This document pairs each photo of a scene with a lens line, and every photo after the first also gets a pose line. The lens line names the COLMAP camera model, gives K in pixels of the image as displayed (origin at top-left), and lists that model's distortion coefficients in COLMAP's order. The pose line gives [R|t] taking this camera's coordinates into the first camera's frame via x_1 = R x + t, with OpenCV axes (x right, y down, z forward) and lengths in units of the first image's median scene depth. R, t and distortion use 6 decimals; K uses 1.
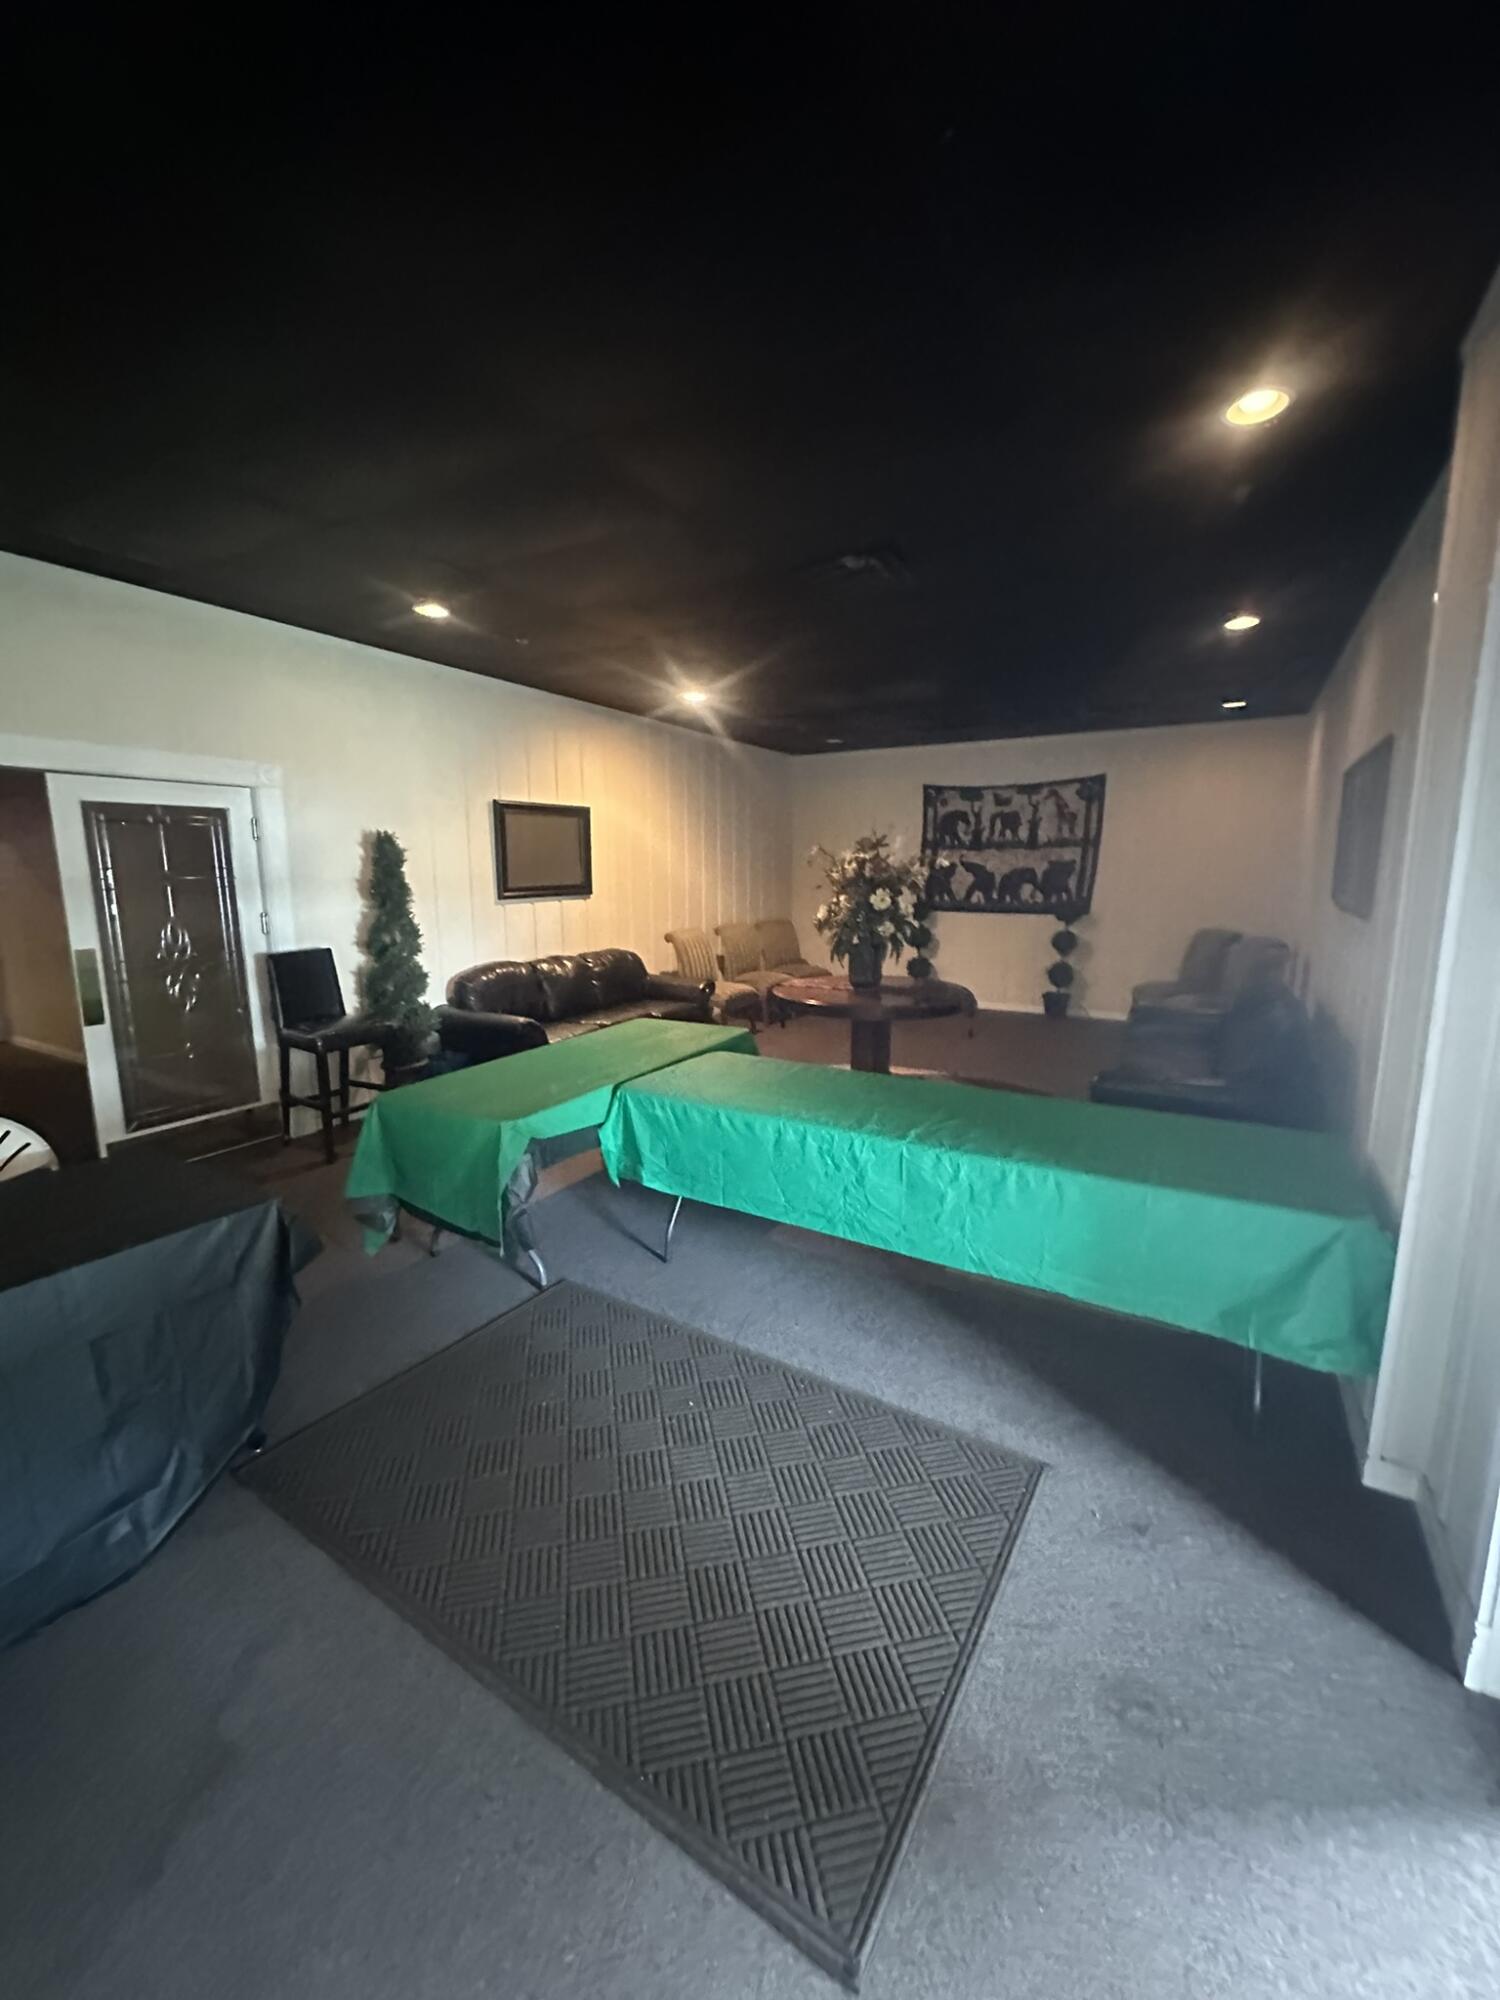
lens RADIAL K [[805.6, 0, 750.0], [0, 805.6, 1000.0], [0, 0, 1]] dist [-0.000720, 0.000794]
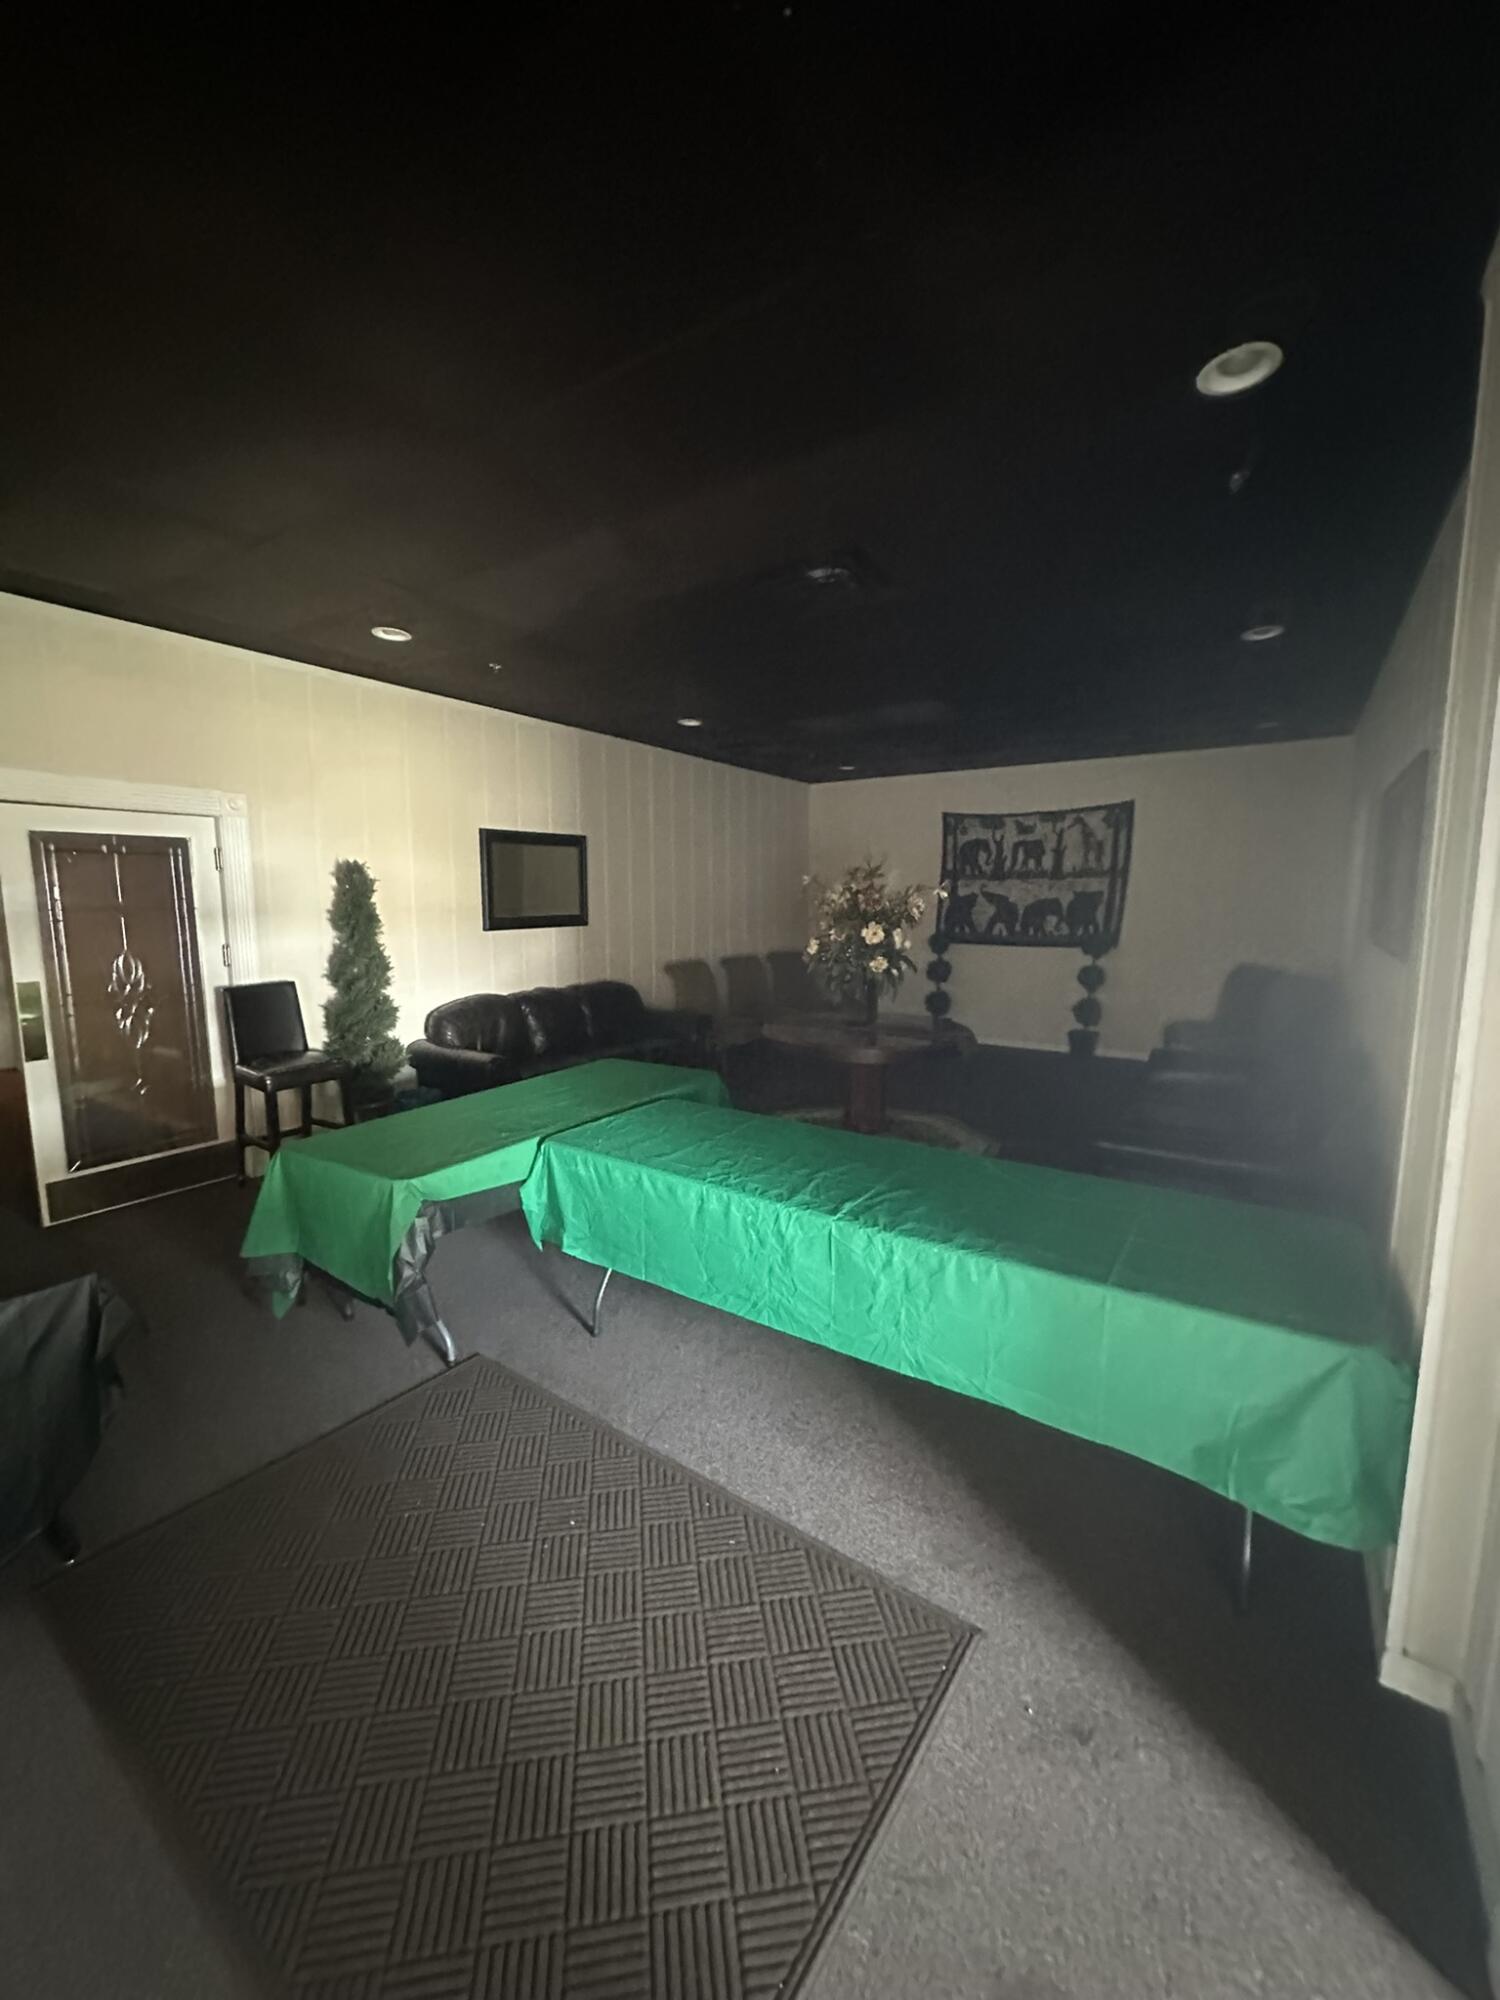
lens RADIAL K [[805.6, 0, 750.0], [0, 805.6, 1000.0], [0, 0, 1]] dist [-0.000720, 0.000794]
pose [[0.998333, 0.008979, -0.057009, 0.127580], [-0.010989, 0.999326, -0.035036, -0.022209], [0.056656, 0.035604, 0.997759, 0.107210]]
